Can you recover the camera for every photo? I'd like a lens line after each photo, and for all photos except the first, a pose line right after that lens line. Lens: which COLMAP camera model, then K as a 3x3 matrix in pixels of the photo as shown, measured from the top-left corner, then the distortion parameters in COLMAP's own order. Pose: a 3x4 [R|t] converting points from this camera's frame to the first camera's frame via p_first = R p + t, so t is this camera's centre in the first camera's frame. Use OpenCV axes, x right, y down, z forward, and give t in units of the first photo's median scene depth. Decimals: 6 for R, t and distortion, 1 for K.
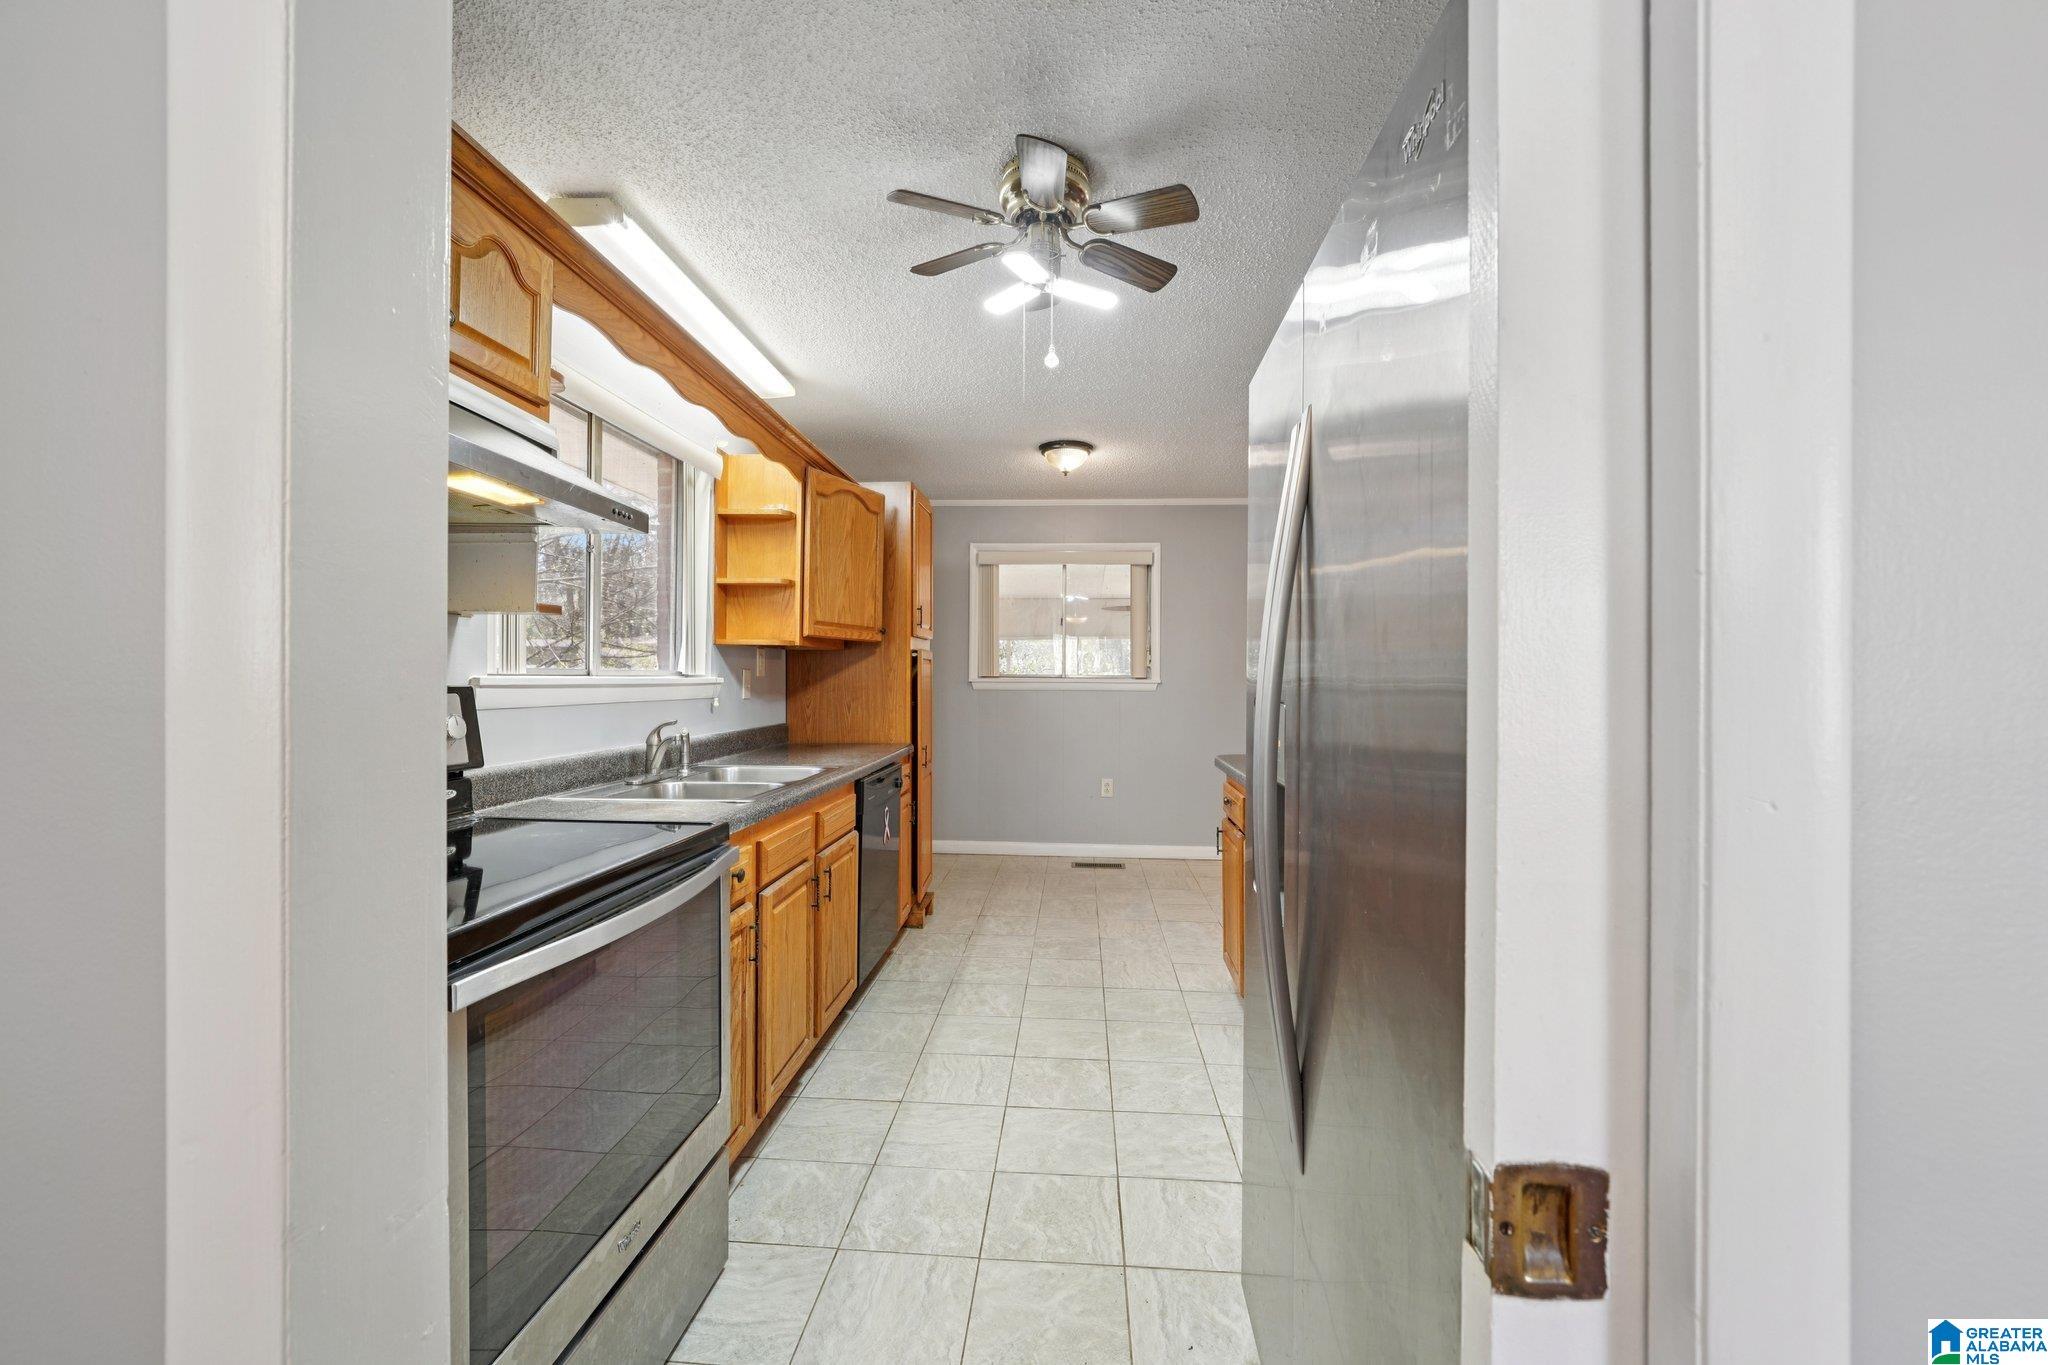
lens RADIAL K [[795.7, 0, 1017.6], [0, 795.7, 679.9], [0, 0, 1]] dist [-0.003115, 0.000413]
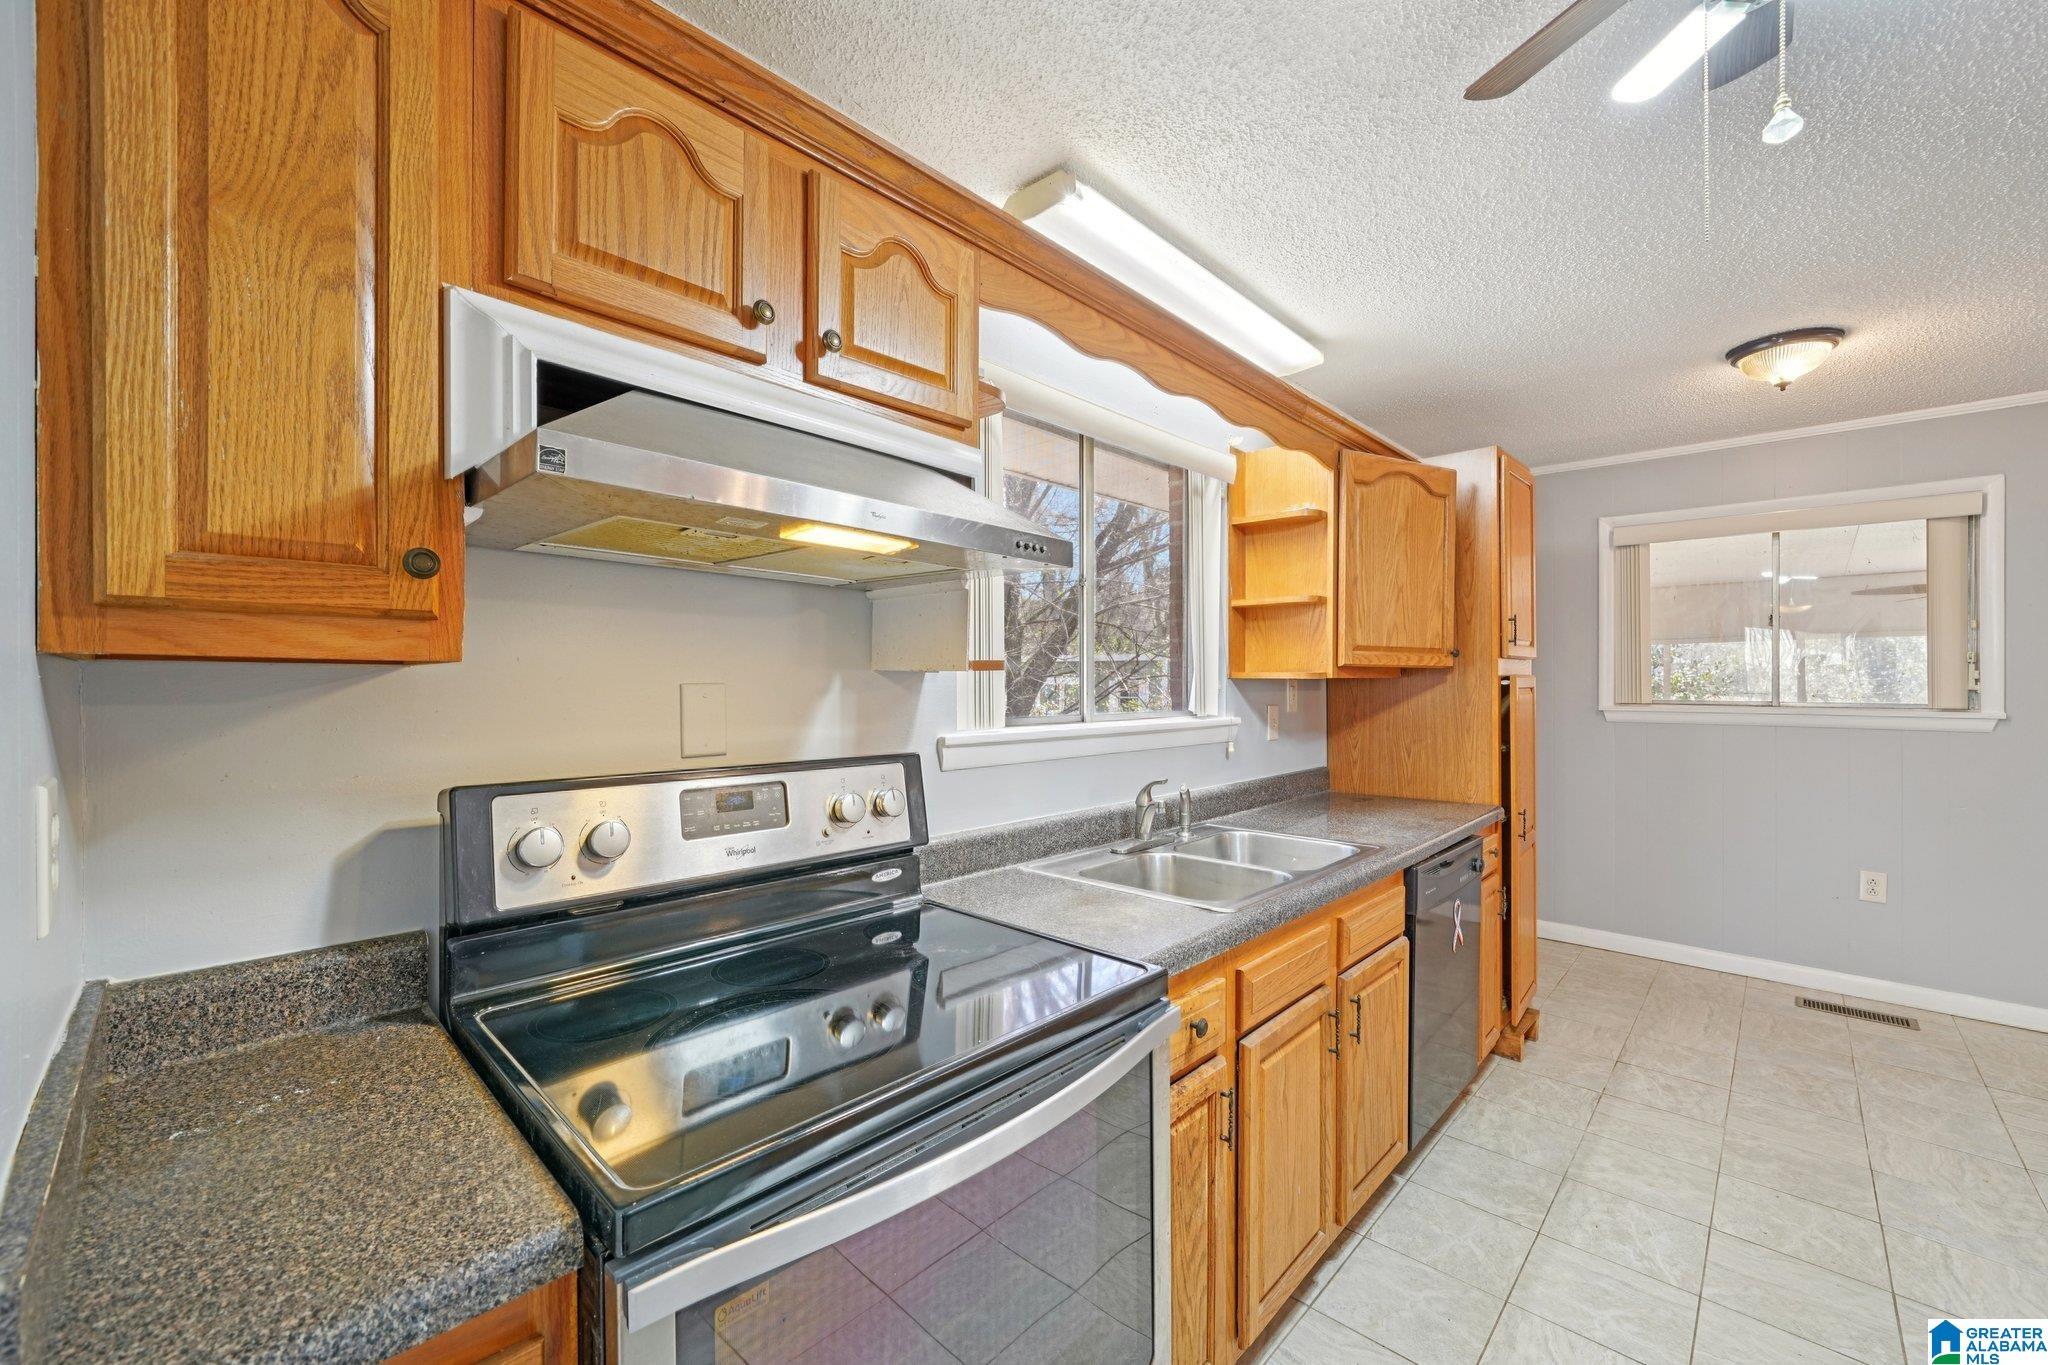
lens RADIAL K [[819.1, 0, 1021.0], [0, 819.1, 681.9], [0, 0, 1]] dist [-0.013486, 0.004869]
pose [[0.776426, -0.006041, -0.630179, -0.004496], [0.001425, 0.999968, -0.007830, -0.034447], [0.630206, 0.005182, 0.776410, 0.182312]]
